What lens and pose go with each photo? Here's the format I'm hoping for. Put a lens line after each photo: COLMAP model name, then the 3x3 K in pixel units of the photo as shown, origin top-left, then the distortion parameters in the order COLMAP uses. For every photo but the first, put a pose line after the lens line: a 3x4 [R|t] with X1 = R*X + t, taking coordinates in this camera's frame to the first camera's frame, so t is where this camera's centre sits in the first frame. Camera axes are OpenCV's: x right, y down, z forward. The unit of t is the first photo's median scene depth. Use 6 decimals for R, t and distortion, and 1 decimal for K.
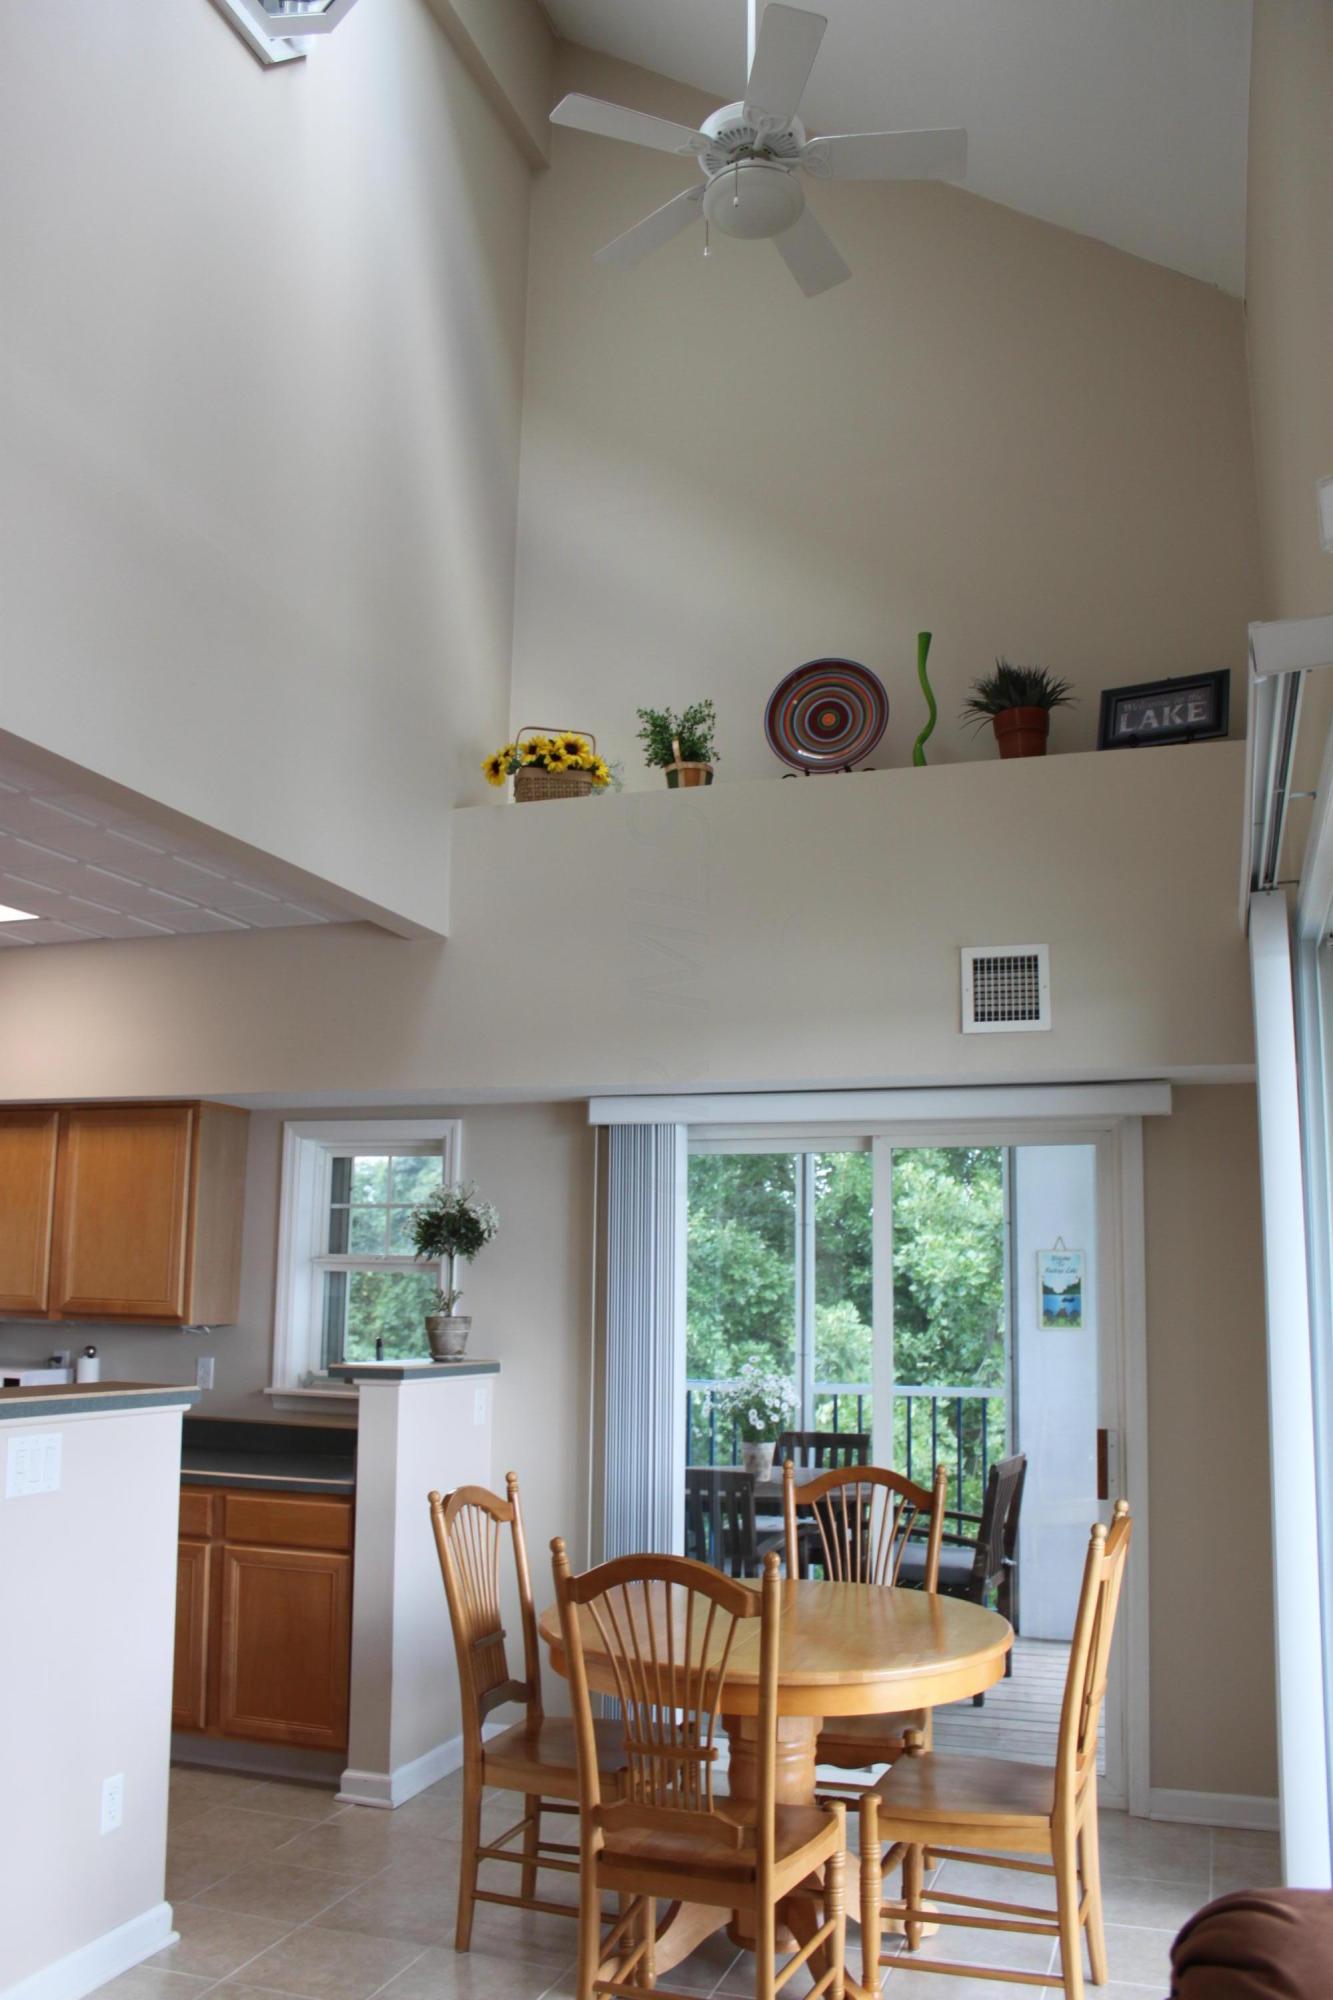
lens RADIAL K [[1654.3, 0, 645.7], [0, 1654.3, 1000.0], [0, 0, 1]] dist [-0.167769, 0.147922]
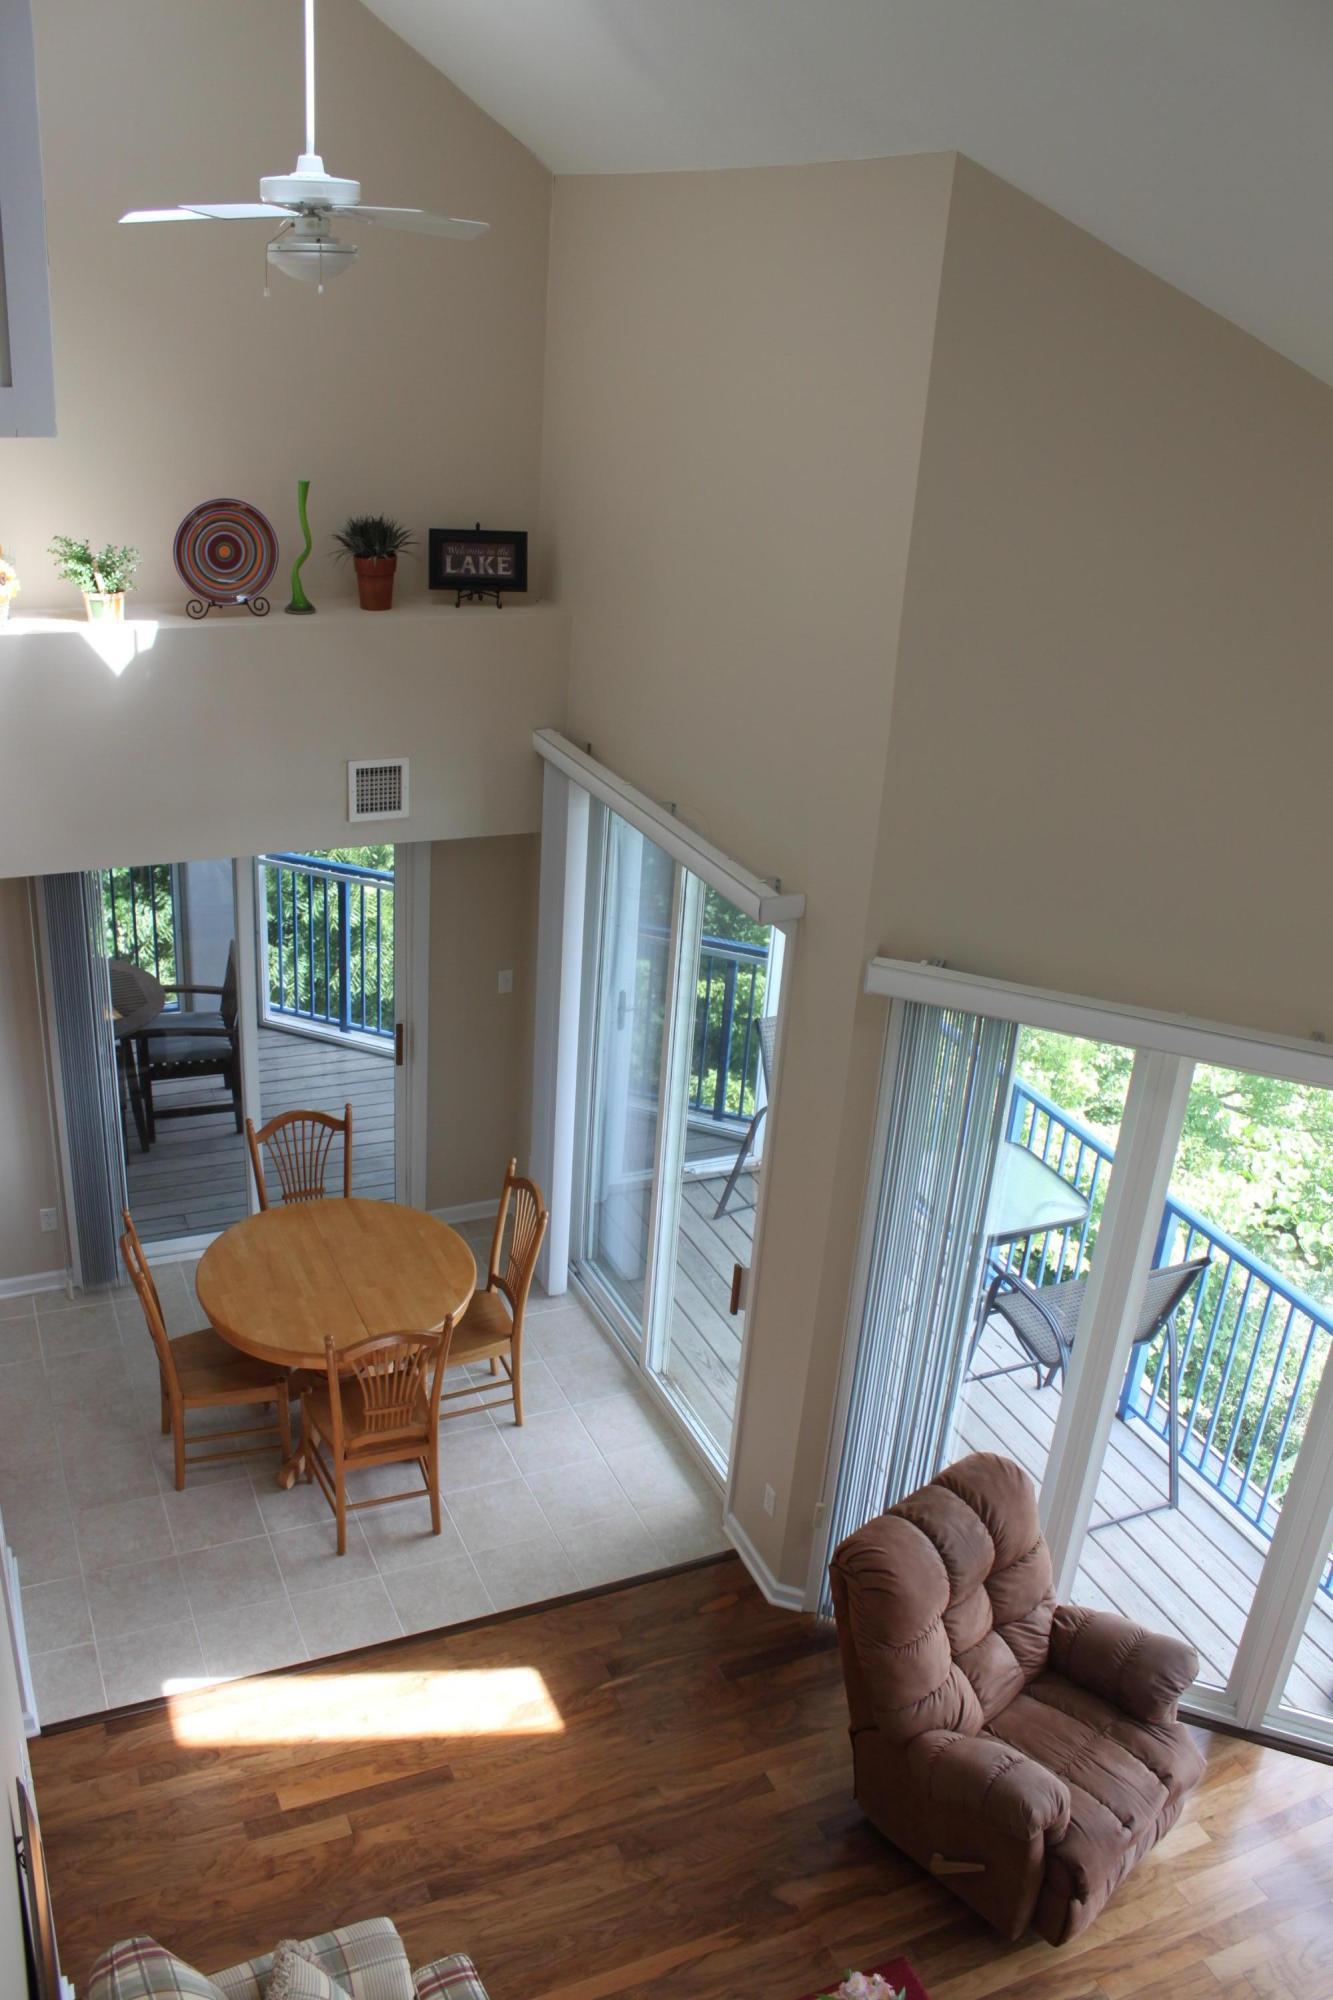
lens RADIAL K [[1654.3, 0, 645.7], [0, 1654.3, 1000.0], [0, 0, 1]] dist [-0.167769, 0.147922]
pose [[0.731796, -0.251342, 0.633484, -0.530653], [-0.168707, 0.833774, 0.525698, -0.612209], [-0.660313, -0.491577, 0.567749, -0.036780]]
